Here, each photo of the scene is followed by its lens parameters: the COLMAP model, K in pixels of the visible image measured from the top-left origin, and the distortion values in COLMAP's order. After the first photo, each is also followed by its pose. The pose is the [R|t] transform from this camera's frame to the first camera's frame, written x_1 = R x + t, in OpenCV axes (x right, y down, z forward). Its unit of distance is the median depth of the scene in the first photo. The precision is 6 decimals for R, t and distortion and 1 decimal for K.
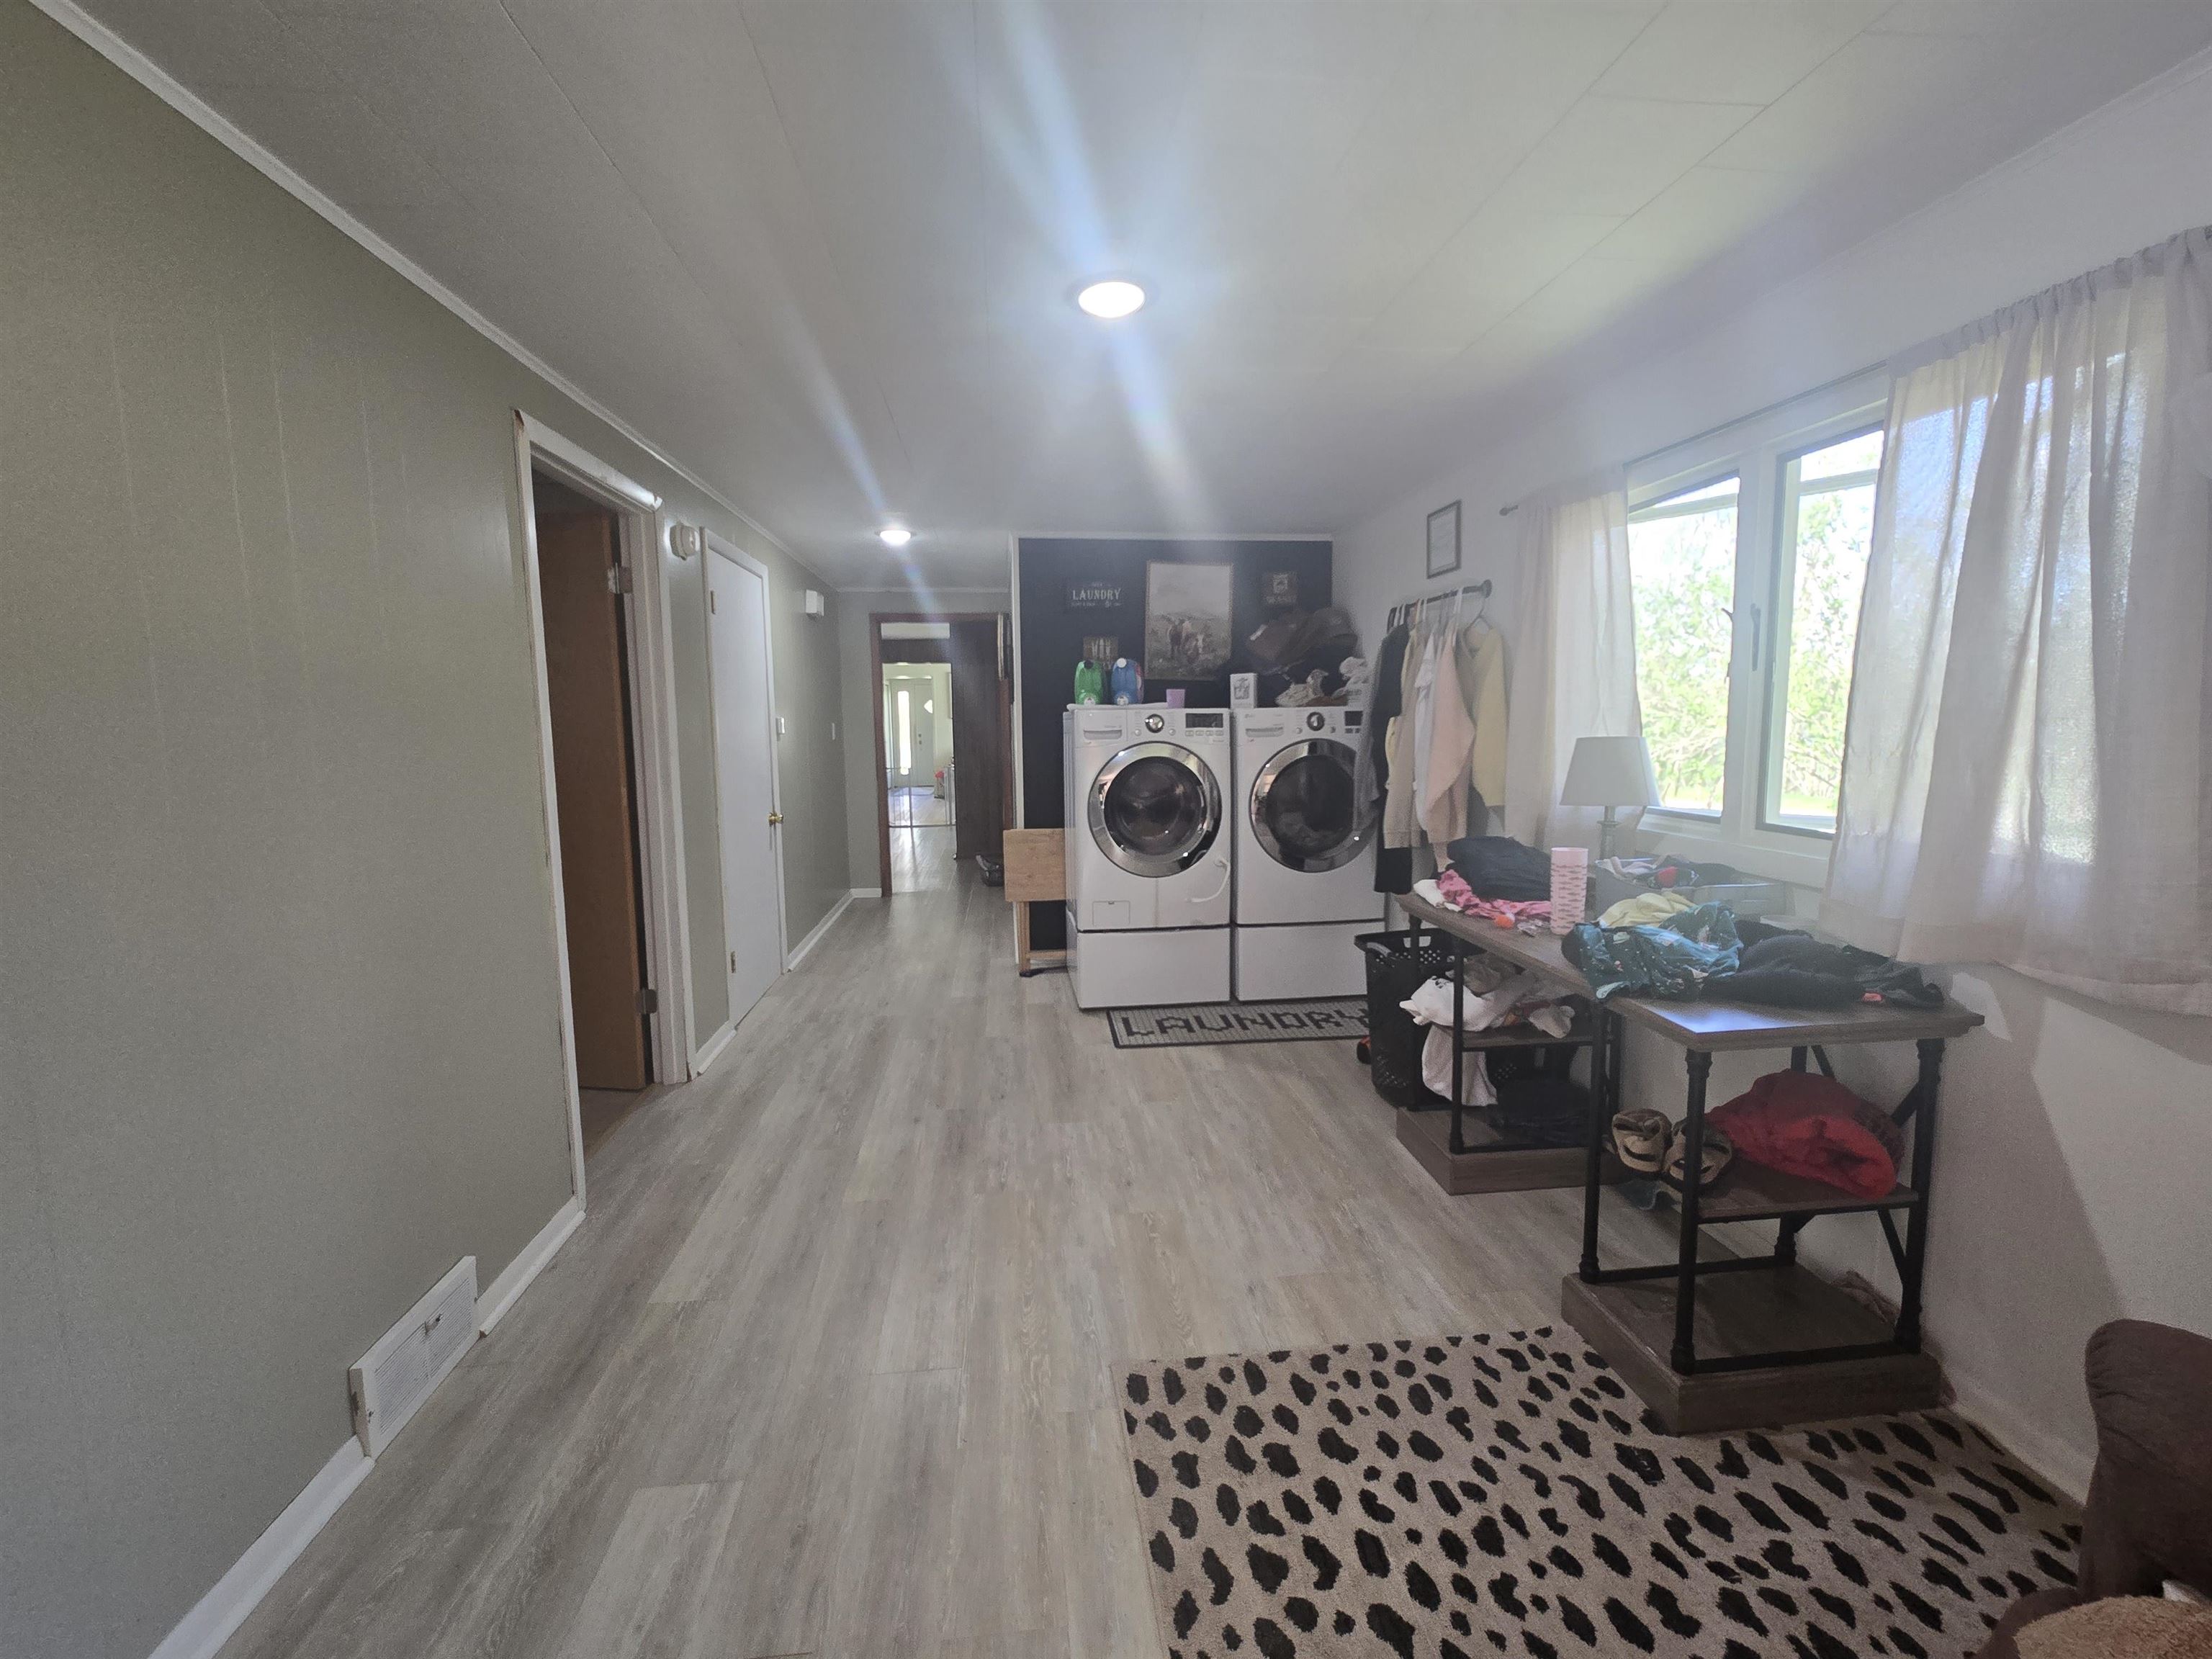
lens RADIAL K [[898.2, 0, 1106.7], [0, 898.2, 820.1], [0, 0, 1]] dist [-0.001914, -0.000146]
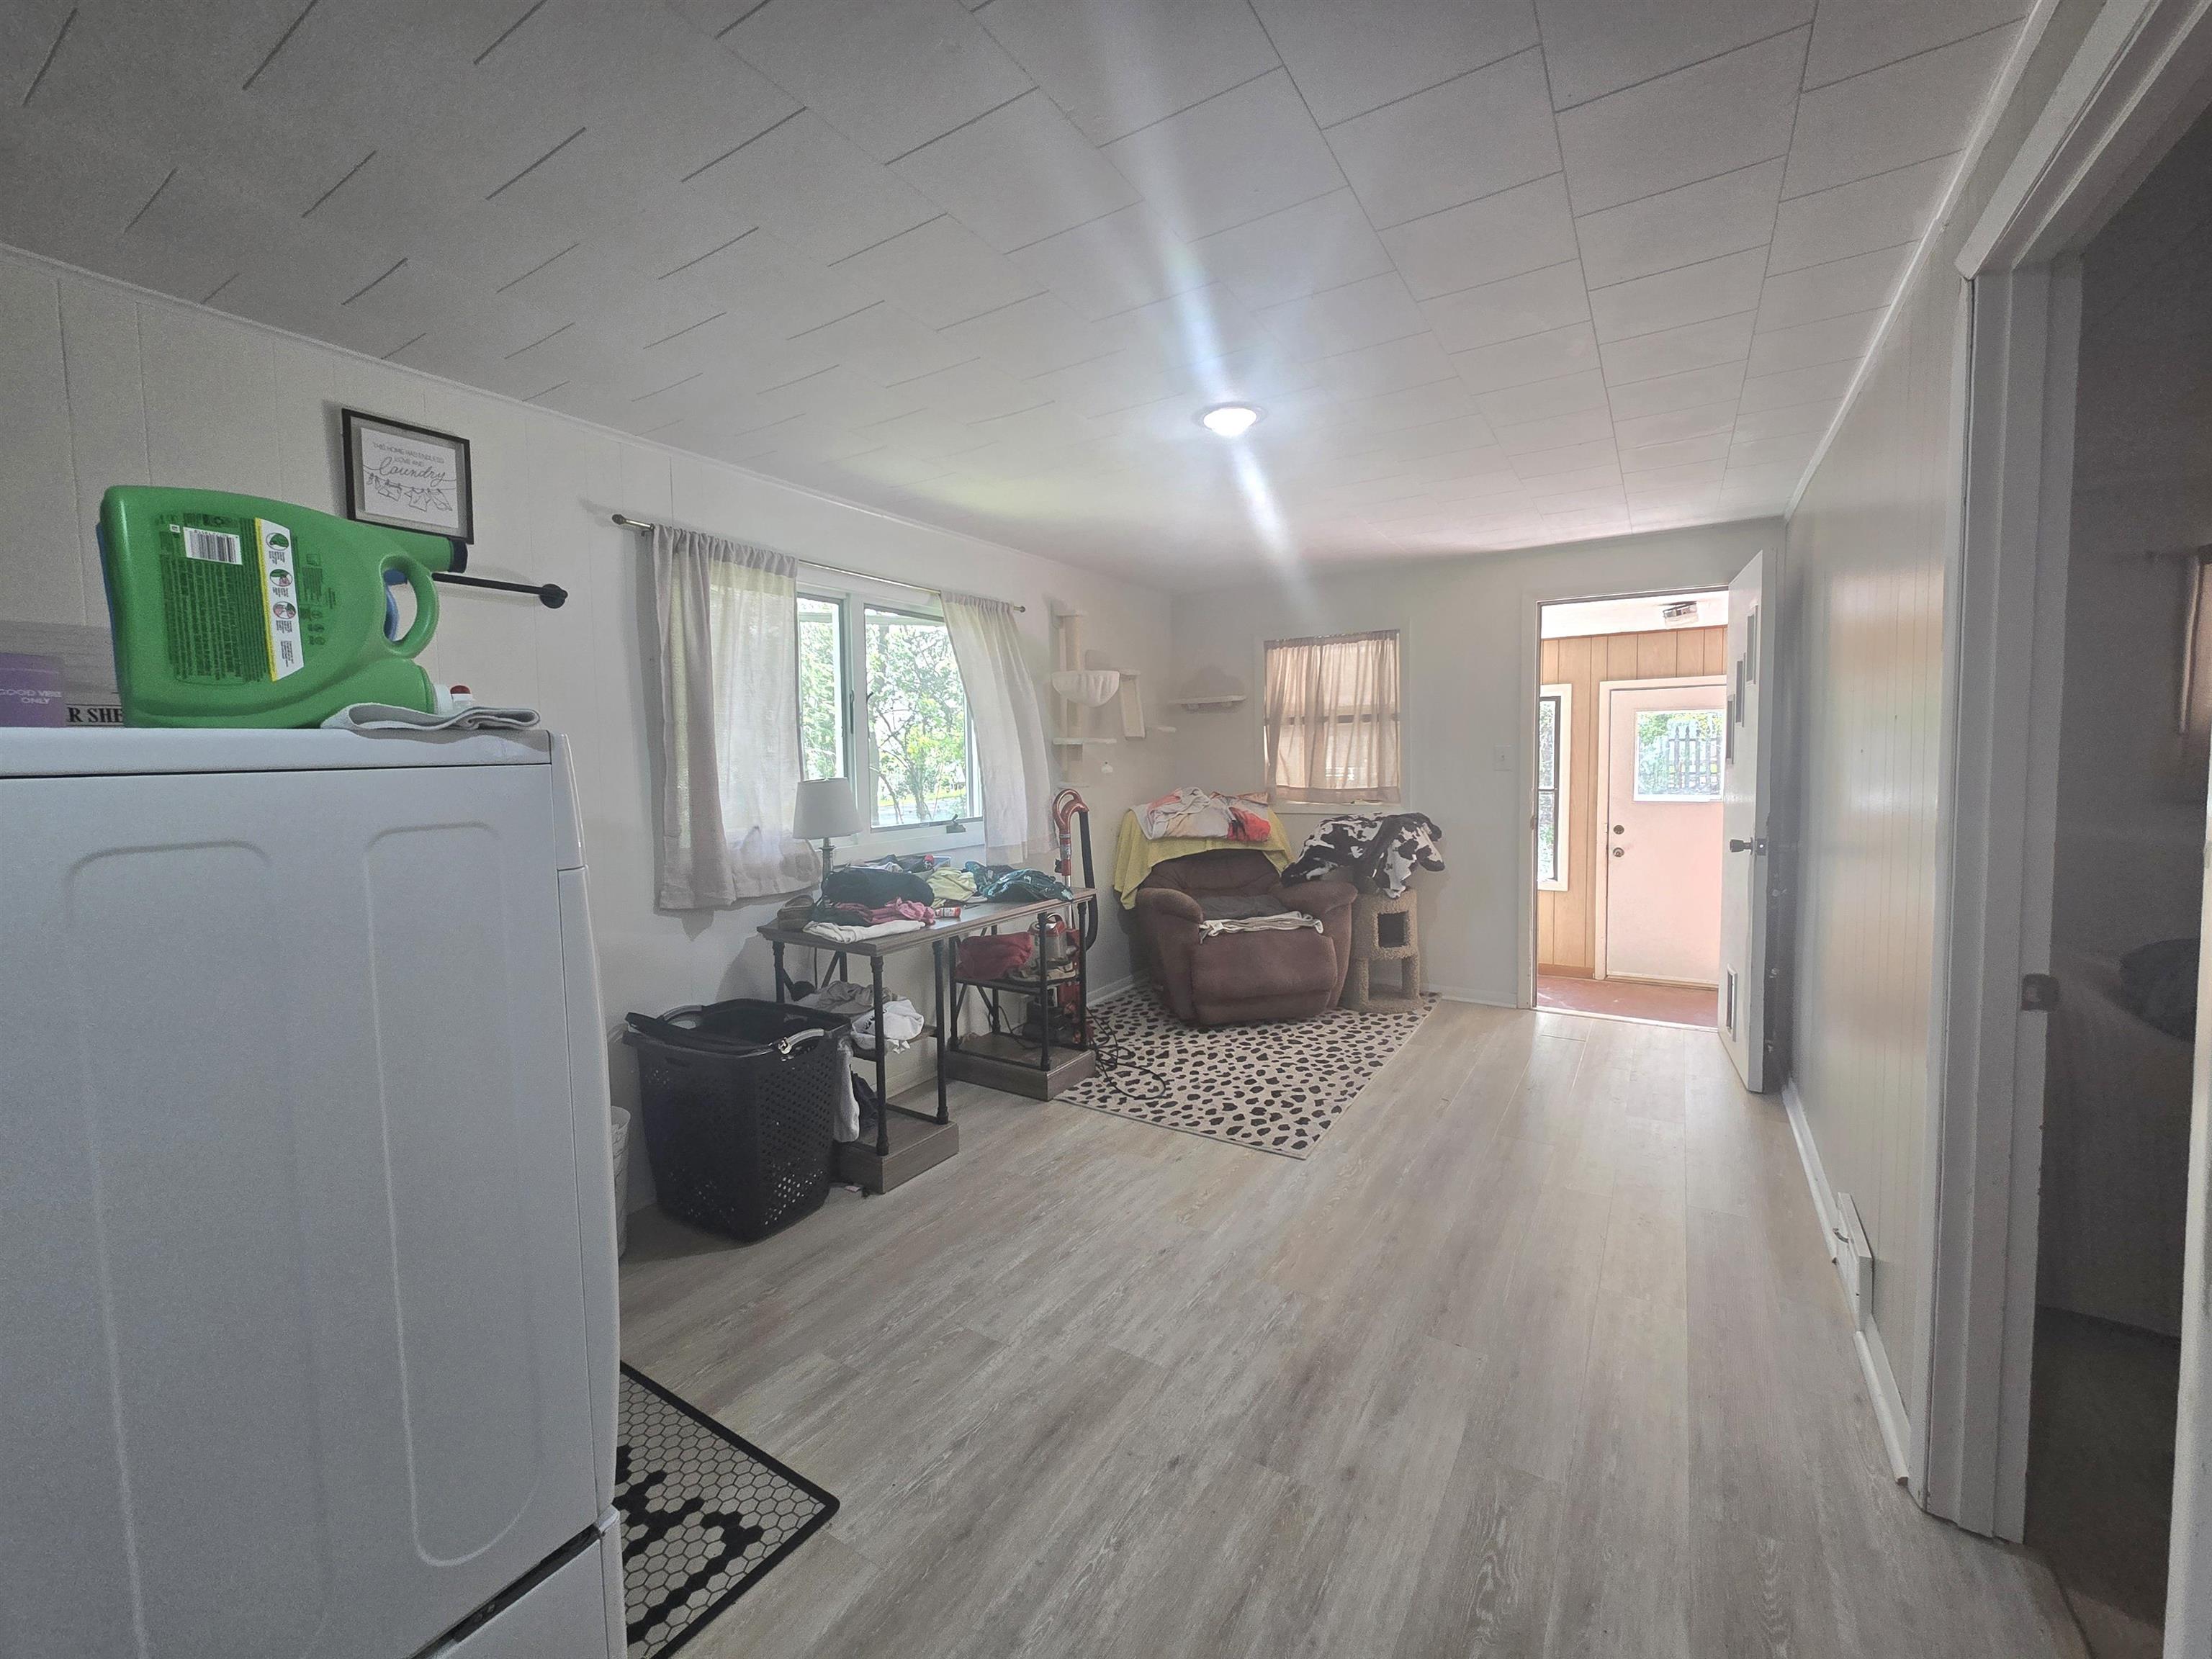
lens RADIAL K [[898.2, 0, 1102.6], [0, 898.2, 821.5], [0, 0, 1]] dist [-0.001914, -0.000146]
pose [[-0.783219, -0.022122, 0.621352, -0.765684], [0.092597, 0.984071, 0.151755, -0.276255], [-0.614812, 0.176393, -0.768695, 2.604963]]
